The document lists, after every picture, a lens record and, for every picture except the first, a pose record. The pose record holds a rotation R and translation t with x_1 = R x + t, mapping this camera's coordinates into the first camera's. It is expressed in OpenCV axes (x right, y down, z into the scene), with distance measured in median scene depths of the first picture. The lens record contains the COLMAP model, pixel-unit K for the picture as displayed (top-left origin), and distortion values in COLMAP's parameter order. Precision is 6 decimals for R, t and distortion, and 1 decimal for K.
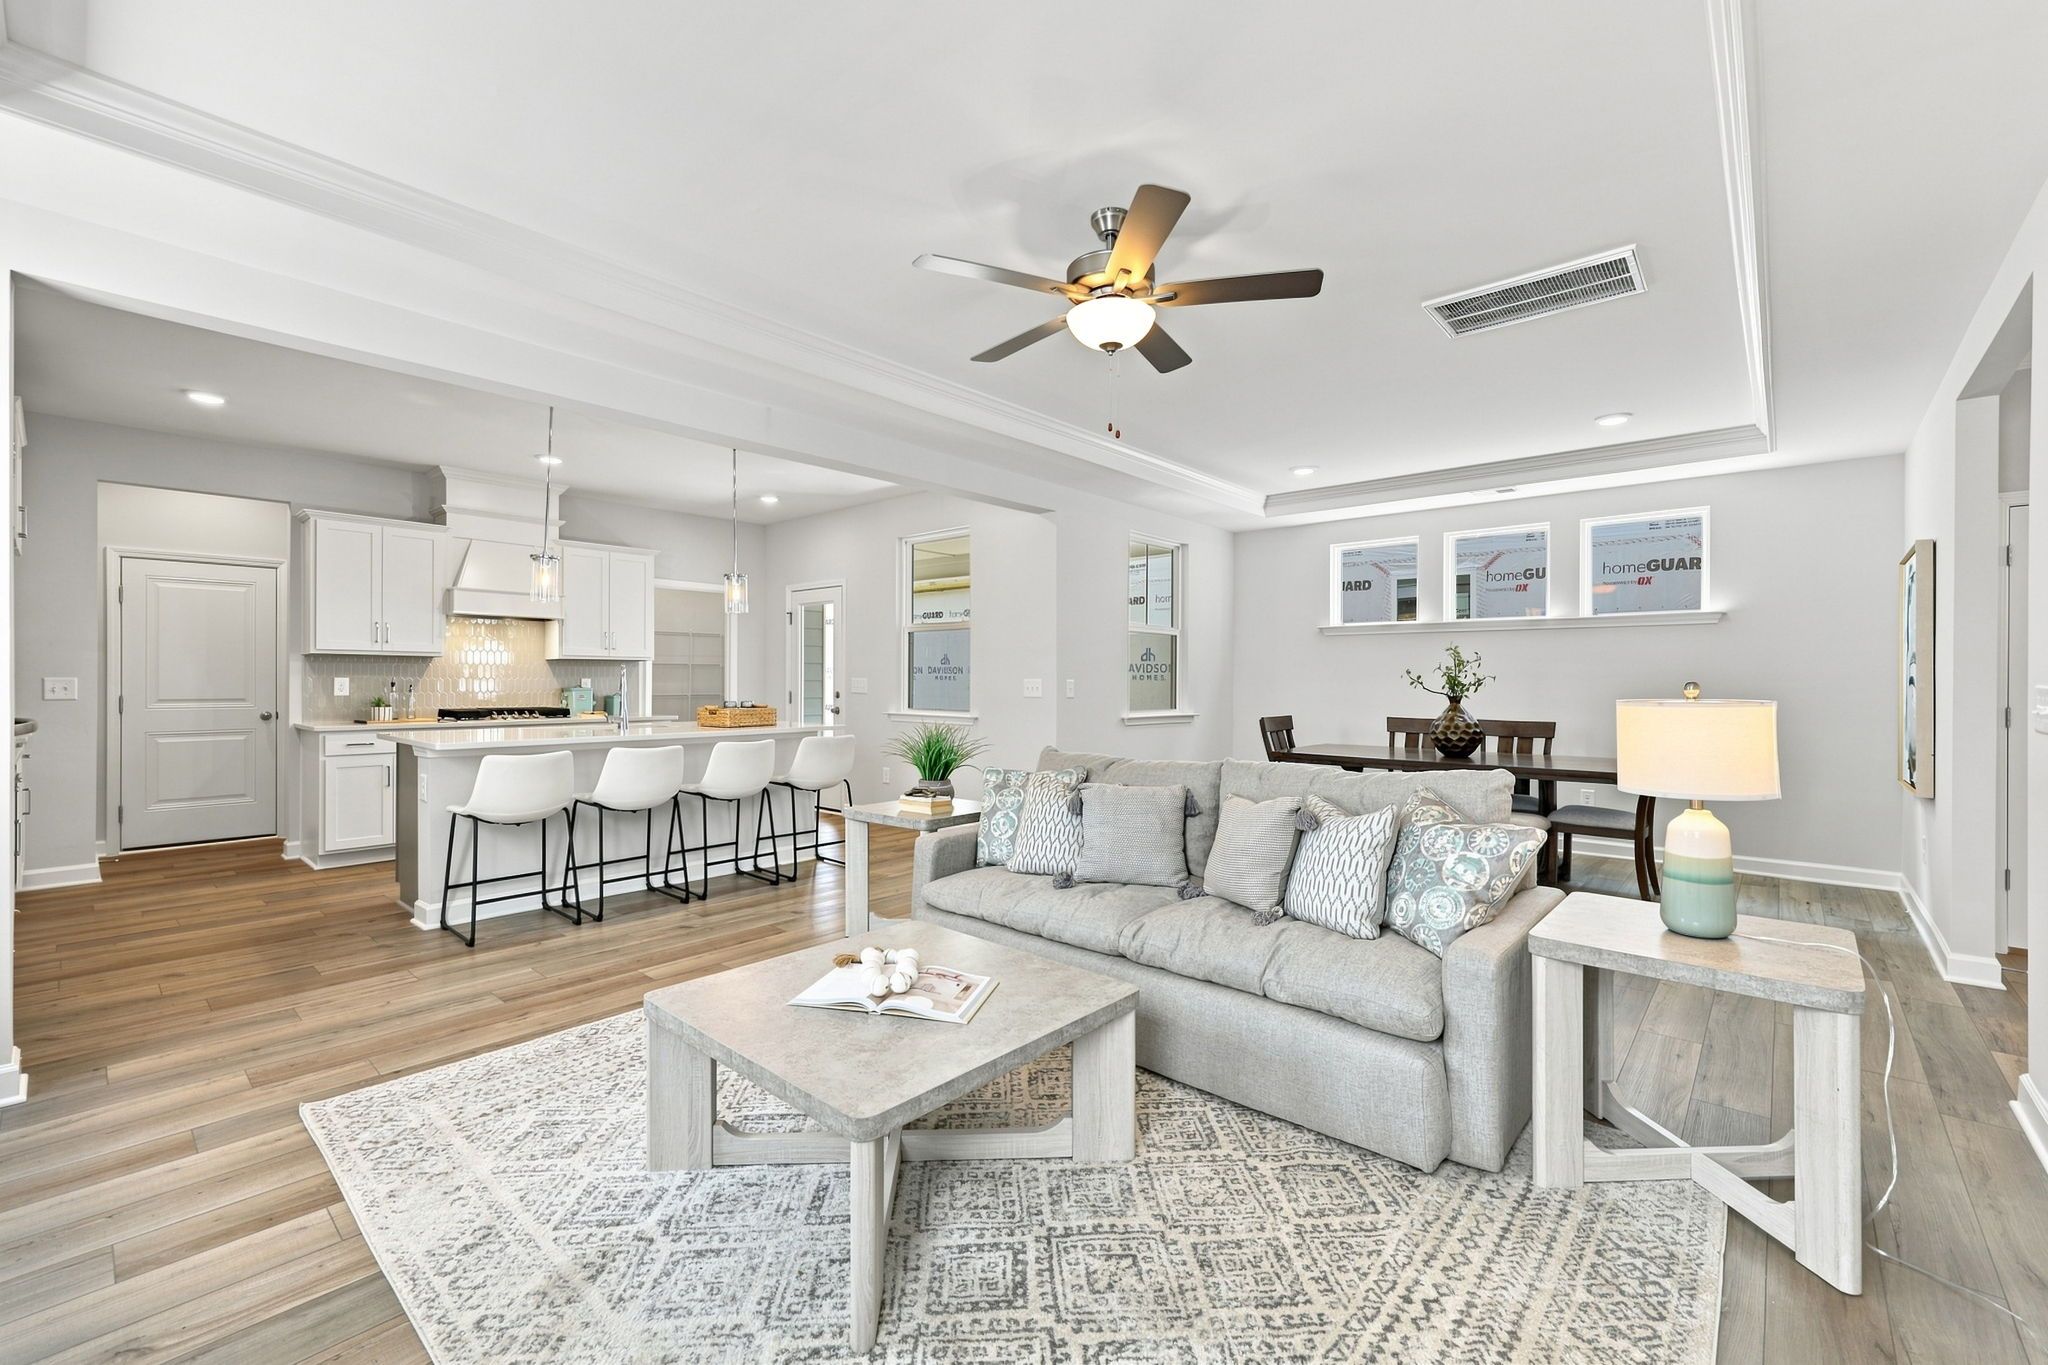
lens RADIAL K [[872.8, 0, 1027.0], [0, 872.8, 680.1], [0, 0, 1]] dist [-0.003970, -0.000219]
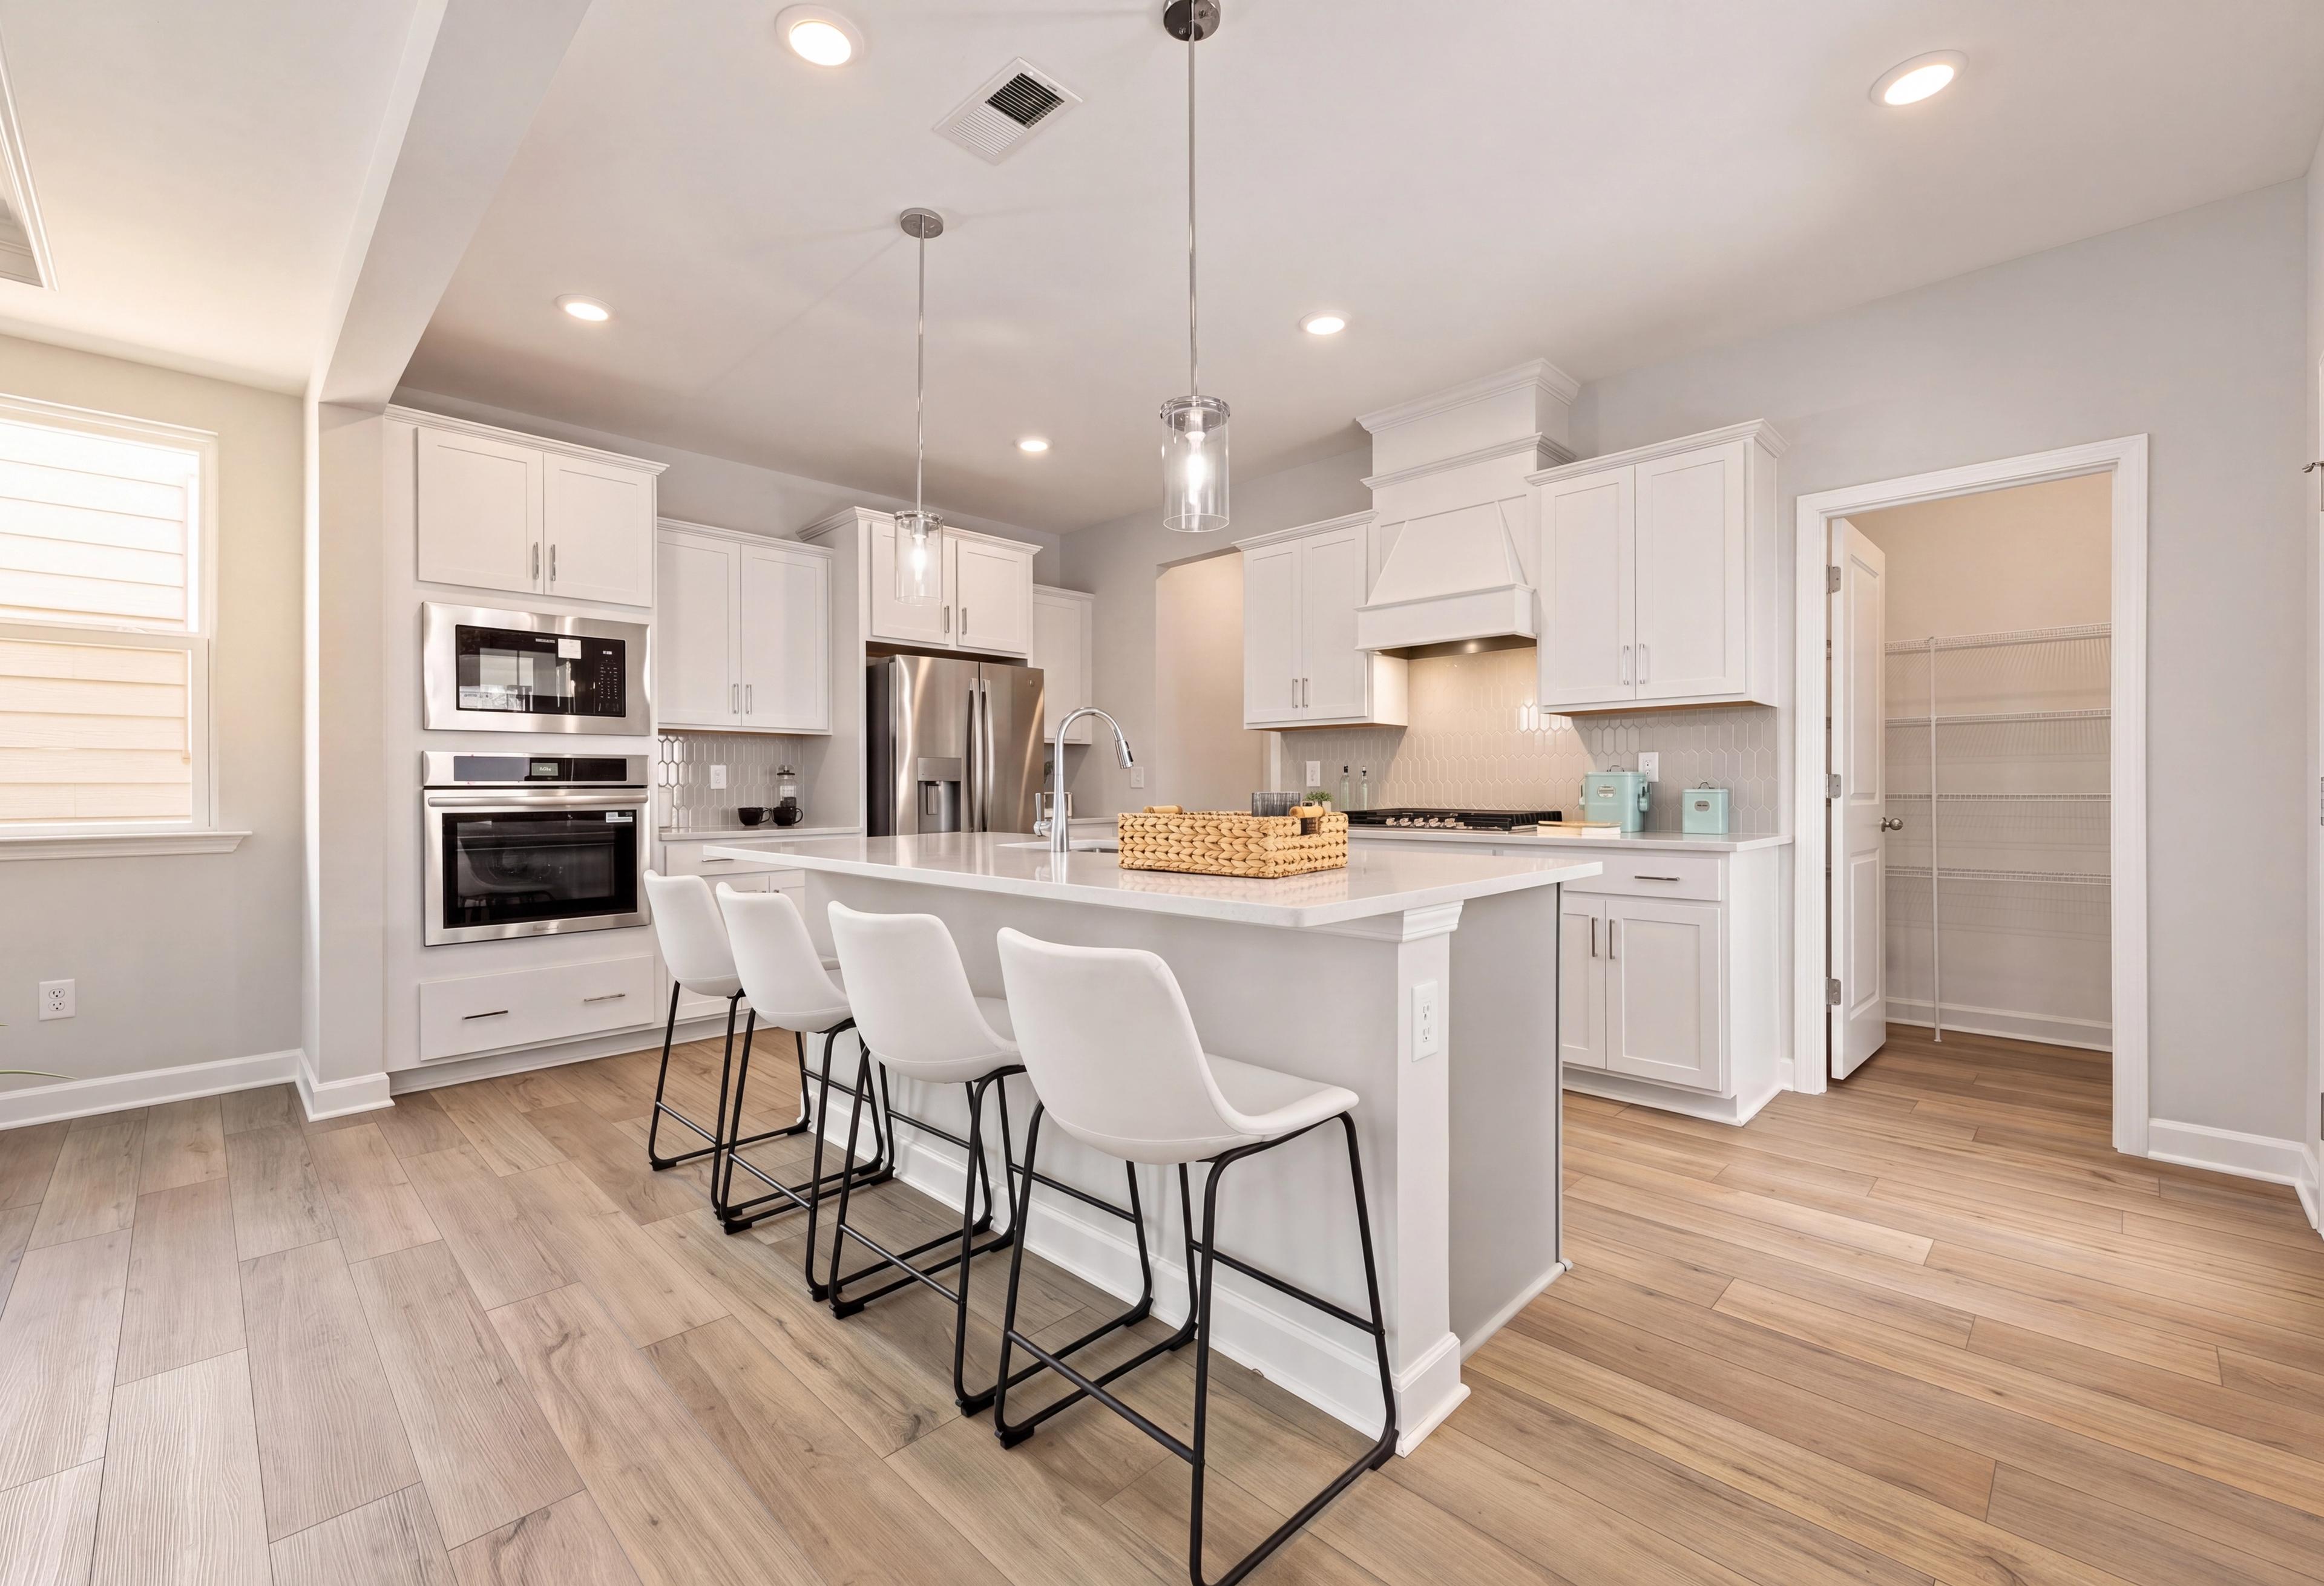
lens RADIAL K [[969.4, 0, 1161.9], [0, 969.4, 784.9], [0, 0, 1]] dist [-0.000022, -0.000261]
pose [[-0.050116, -0.010363, -0.998690, 0.042819], [0.005179, 0.999930, -0.010636, 0.035370], [0.998730, -0.005705, -0.050059, 1.344191]]
